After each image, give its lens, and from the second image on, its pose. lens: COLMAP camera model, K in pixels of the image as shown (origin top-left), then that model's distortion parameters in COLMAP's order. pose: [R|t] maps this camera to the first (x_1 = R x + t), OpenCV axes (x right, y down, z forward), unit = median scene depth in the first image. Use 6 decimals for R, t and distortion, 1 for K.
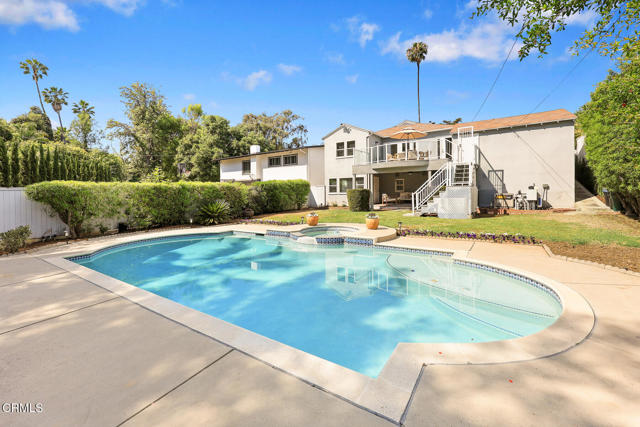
lens RADIAL K [[264.6, 0, 293.1], [0, 264.6, 188.2], [0, 0, 1]] dist [-0.001634, -0.000288]
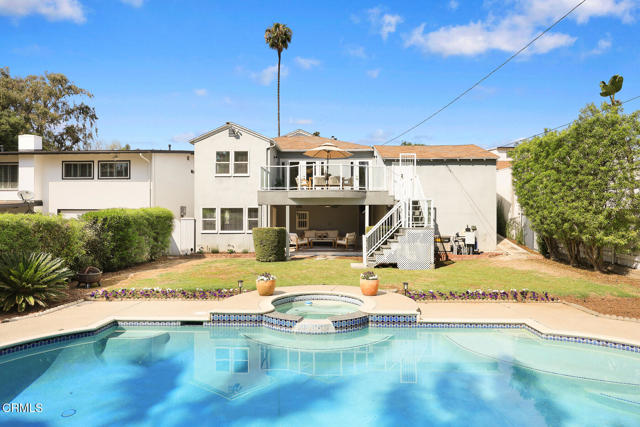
lens RADIAL K [[390.7, 0, 271.2], [0, 390.7, 213.2], [0, 0, 1]] dist [0.001766, -0.000145]
pose [[0.833479, 0.019193, 0.552218, -0.231941], [-0.021024, 0.999774, -0.003017, -0.023499], [-0.552151, -0.009096, 0.833695, 0.148457]]
